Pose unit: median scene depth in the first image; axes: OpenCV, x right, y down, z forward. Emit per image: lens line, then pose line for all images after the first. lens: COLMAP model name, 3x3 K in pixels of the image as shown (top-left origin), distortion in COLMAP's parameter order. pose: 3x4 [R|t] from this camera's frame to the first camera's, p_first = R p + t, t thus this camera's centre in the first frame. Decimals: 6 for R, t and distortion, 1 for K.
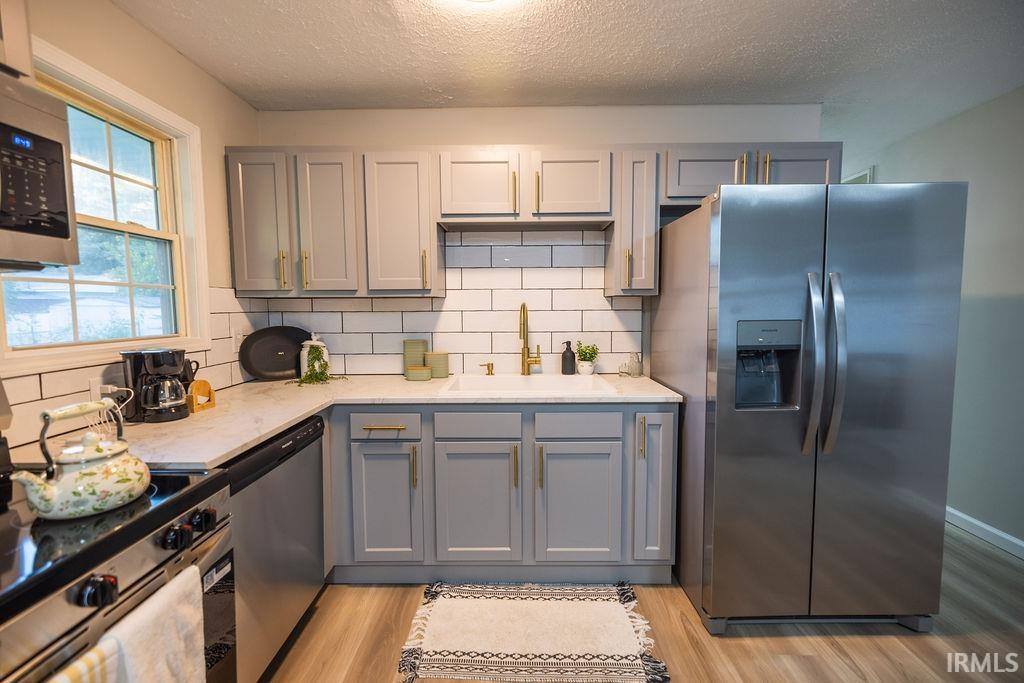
lens RADIAL K [[443.2, 0, 512.8], [0, 443.2, 339.9], [0, 0, 1]] dist [-0.000353, 0.000578]
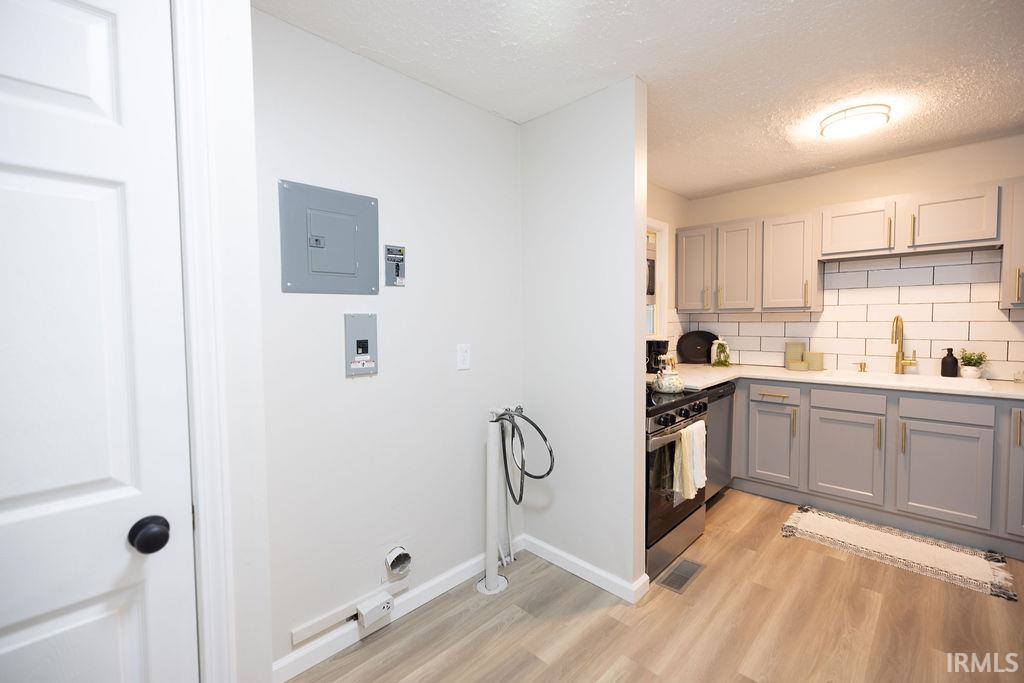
lens RADIAL K [[443.2, 0, 511.1], [0, 443.2, 338.7], [0, 0, 1]] dist [-0.000353, 0.000578]
pose [[0.726041, 0.029833, -0.687004, 0.099638], [-0.045608, 0.998948, -0.004821, 0.040510], [0.686137, 0.034833, 0.726638, -0.707659]]
